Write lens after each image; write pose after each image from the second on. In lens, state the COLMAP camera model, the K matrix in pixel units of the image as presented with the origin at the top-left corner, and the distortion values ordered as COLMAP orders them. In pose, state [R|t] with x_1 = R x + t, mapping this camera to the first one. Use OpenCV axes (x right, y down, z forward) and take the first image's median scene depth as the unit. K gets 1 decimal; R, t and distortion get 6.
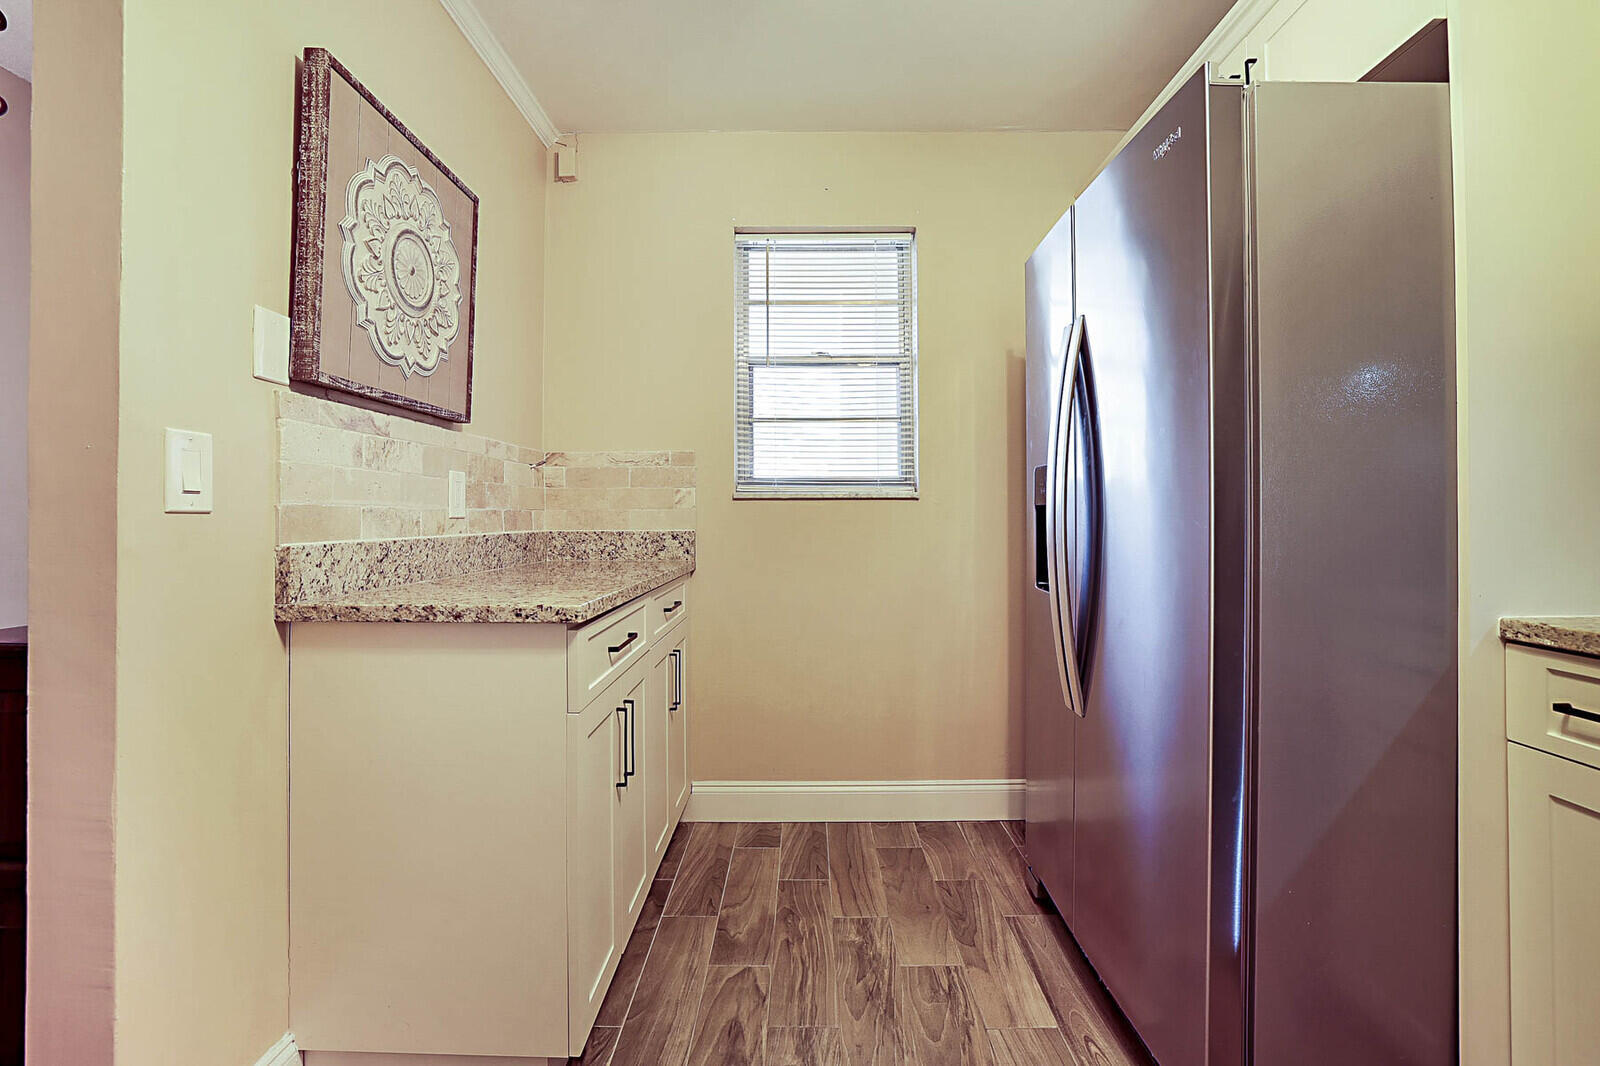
lens RADIAL K [[701.9, 0, 794.0], [0, 701.9, 525.1], [0, 0, 1]] dist [-0.036382, 0.008696]
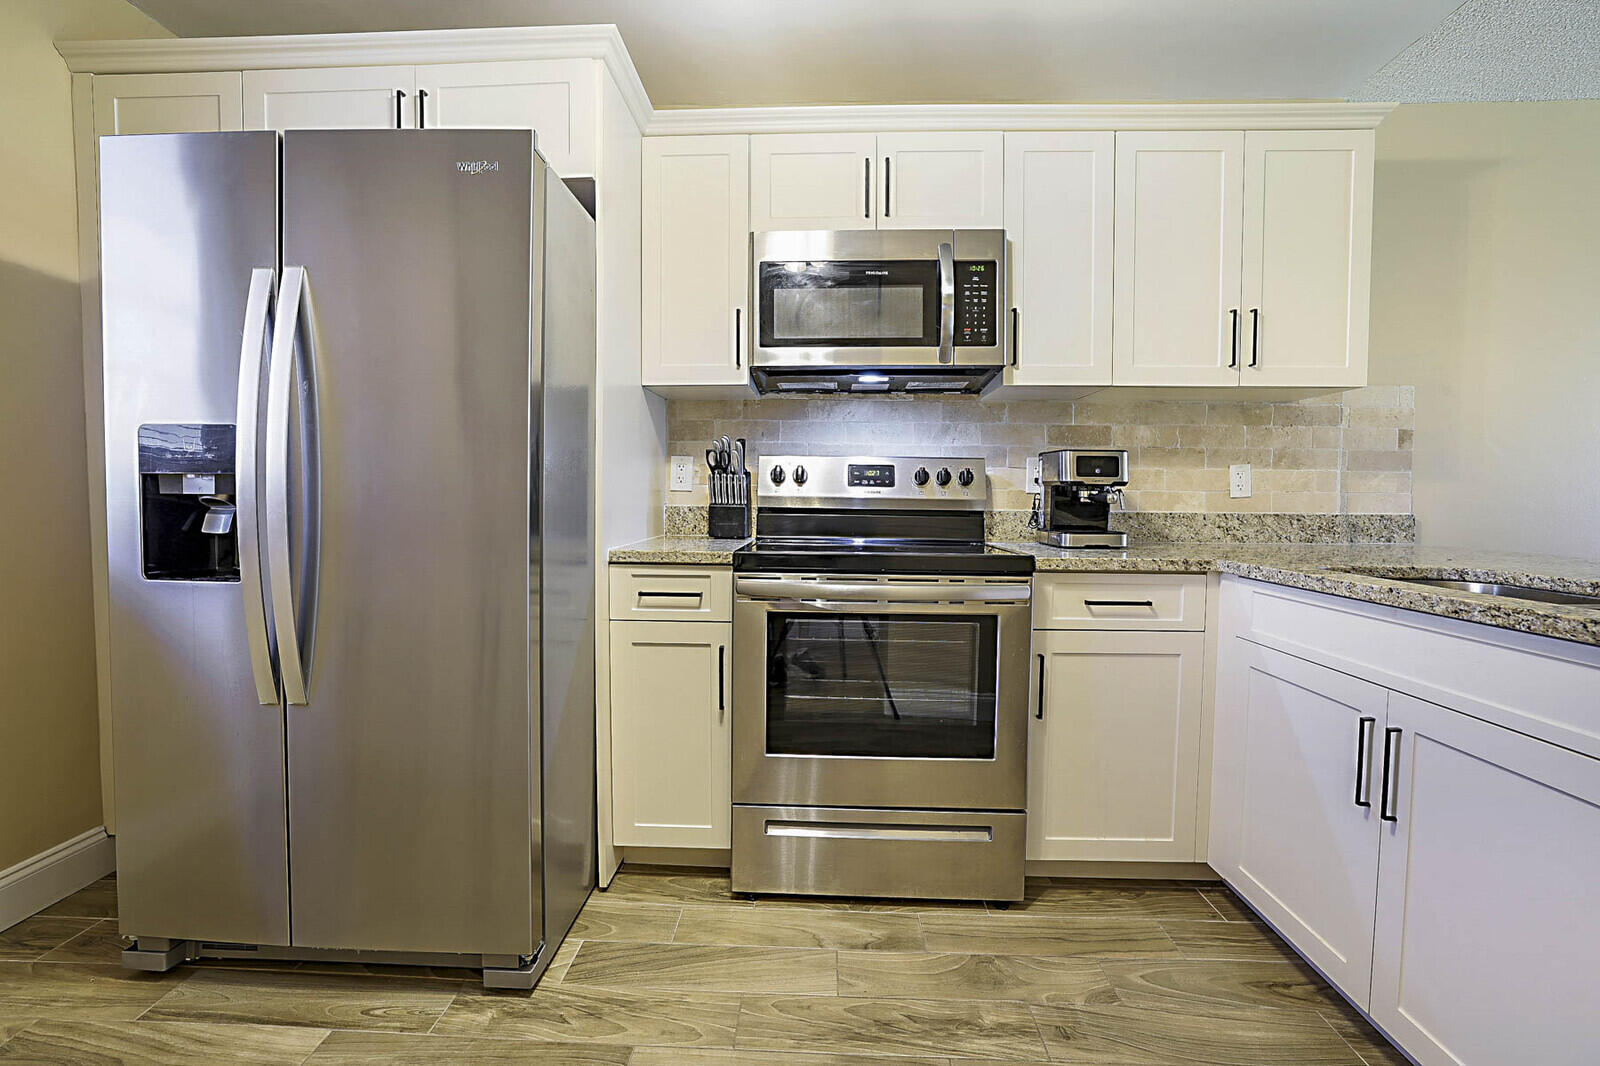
lens RADIAL K [[701.9, 0, 806.7], [0, 701.9, 522.4], [0, 0, 1]] dist [-0.036382, 0.008696]
pose [[0.013690, -0.033739, 0.999337, -0.540110], [0.007783, 0.999404, 0.033635, 0.006050], [-0.999876, 0.007317, 0.013944, 0.339840]]
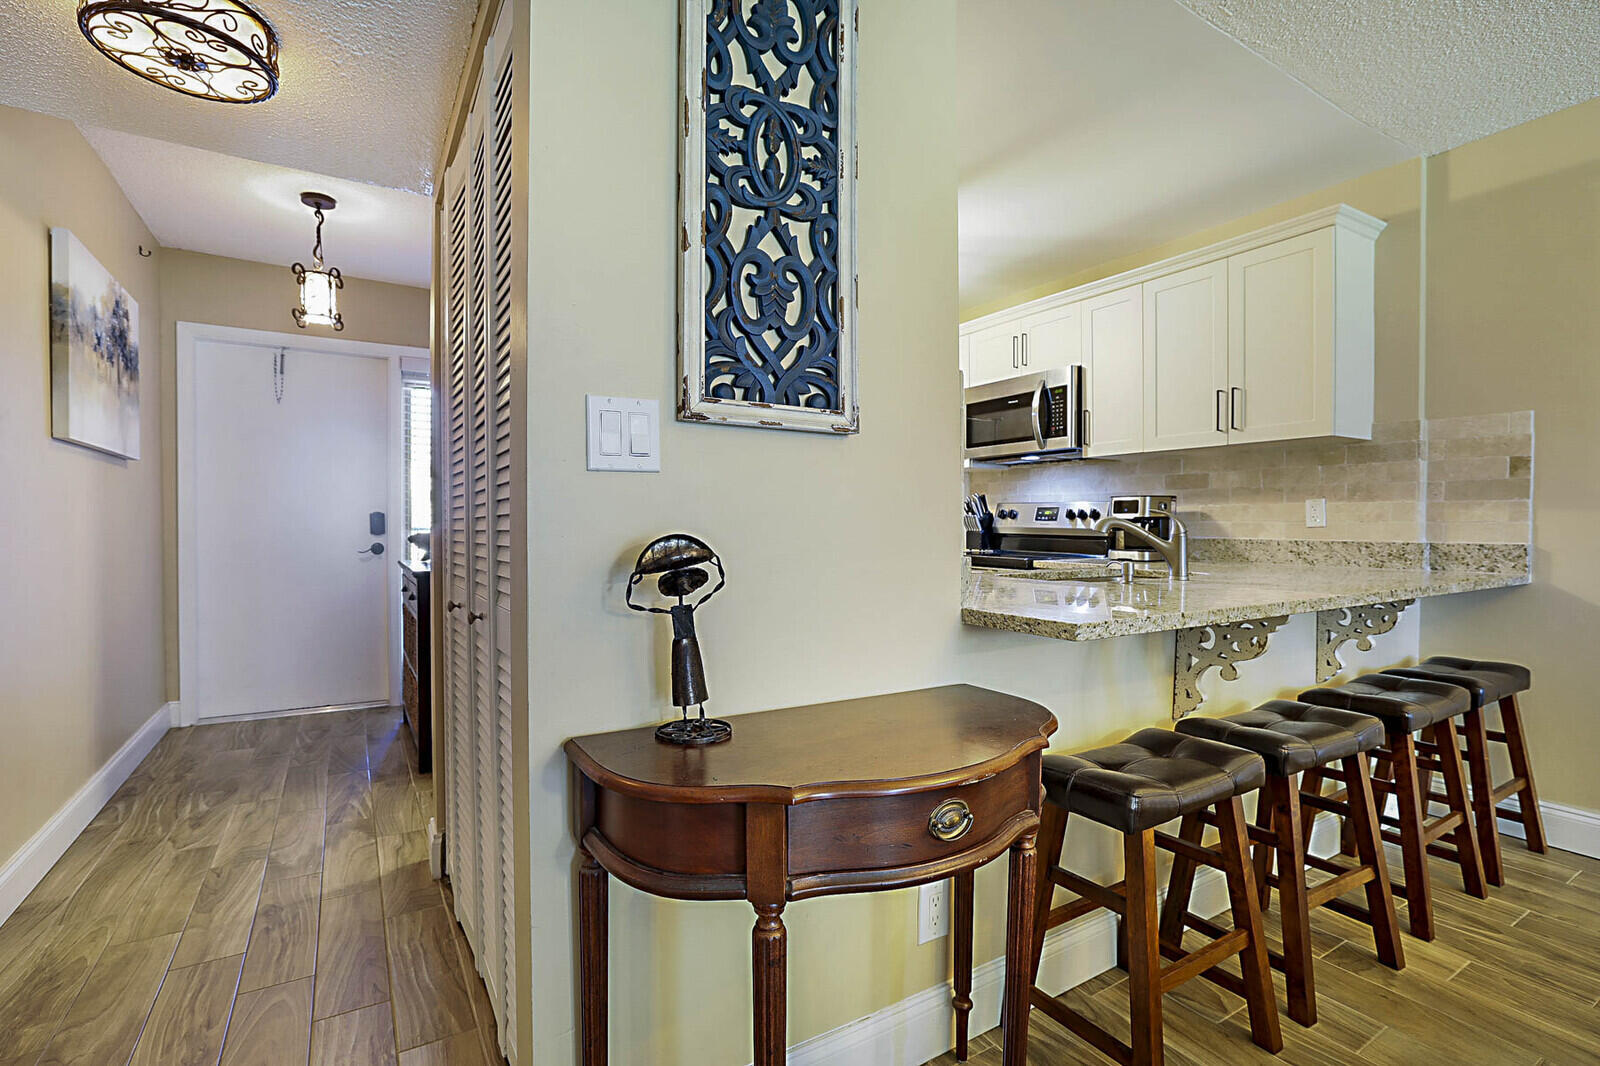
lens RADIAL K [[754.9, 0, 794.1], [0, 754.9, 536.3], [0, 0, 1]] dist [-0.023103, 0.003711]
pose [[0.850243, -0.005102, 0.526365, -1.243142], [0.003696, 0.999986, 0.003722, 0.023703], [-0.526377, -0.001219, 0.850250, -1.759007]]
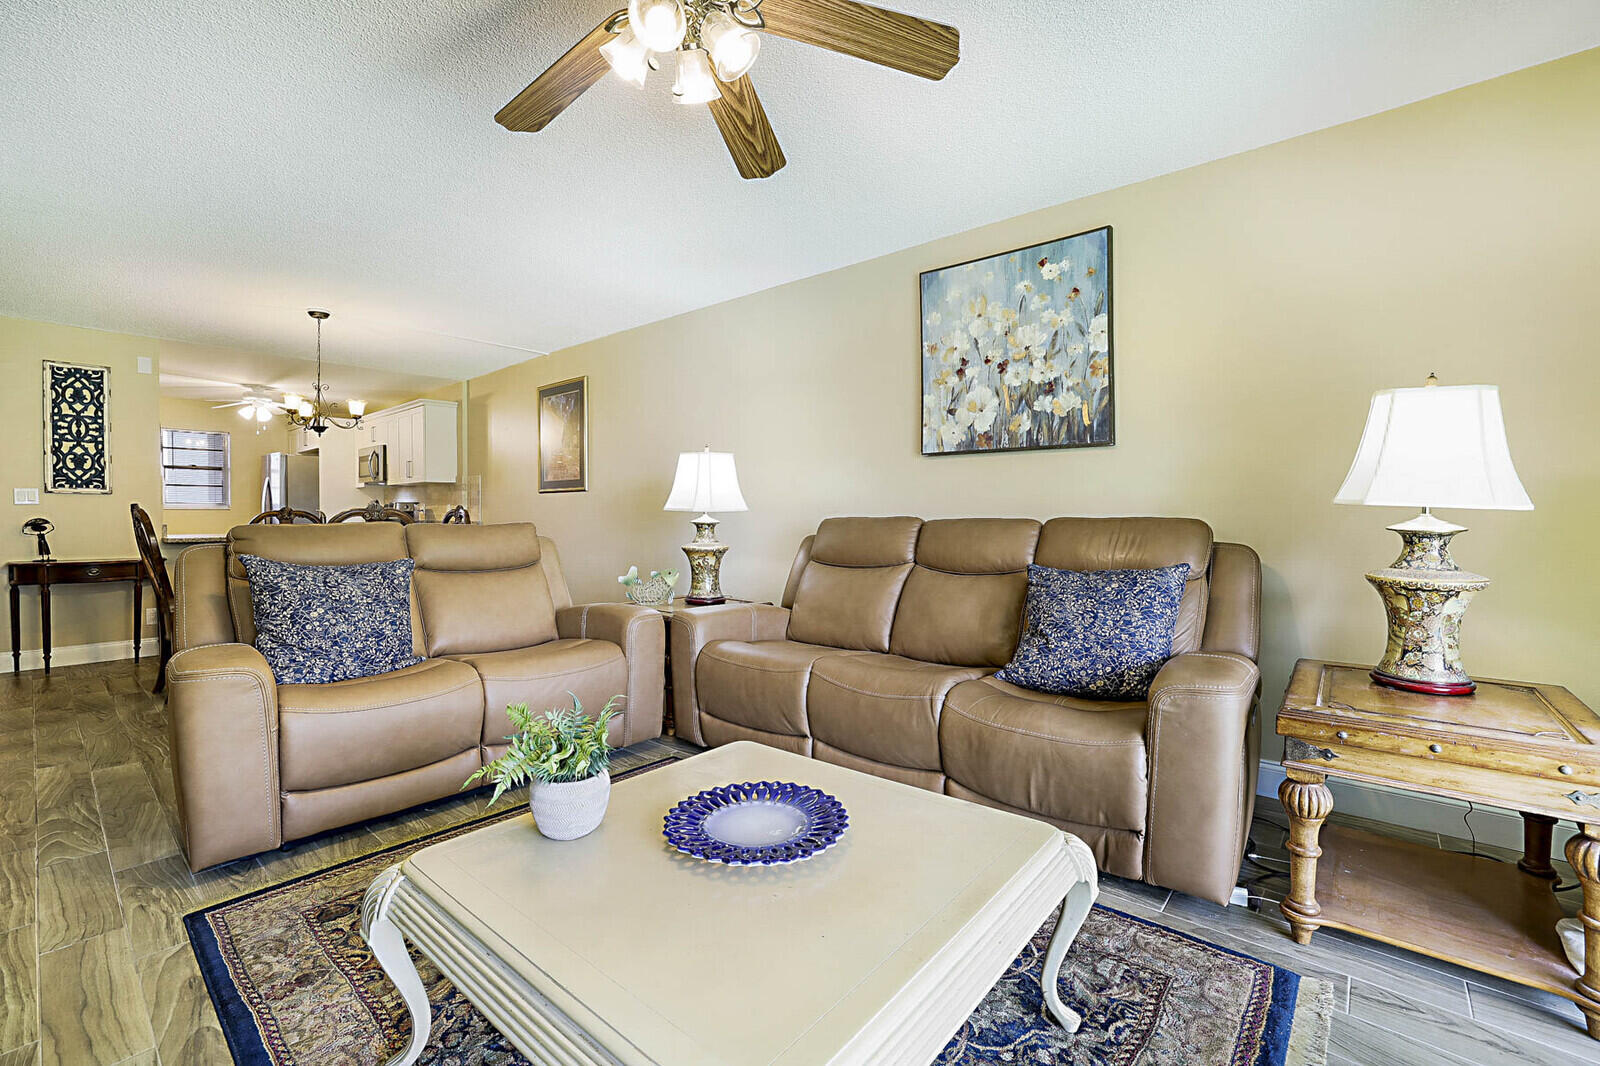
lens RADIAL K [[701.9, 0, 828.1], [0, 701.9, 530.4], [0, 0, 1]] dist [-0.036382, 0.008696]
pose [[0.630413, -0.019436, 0.776017, -1.075097], [0.010797, 0.999809, 0.016270, 0.069799], [-0.776185, -0.001879, 0.630503, -6.116893]]
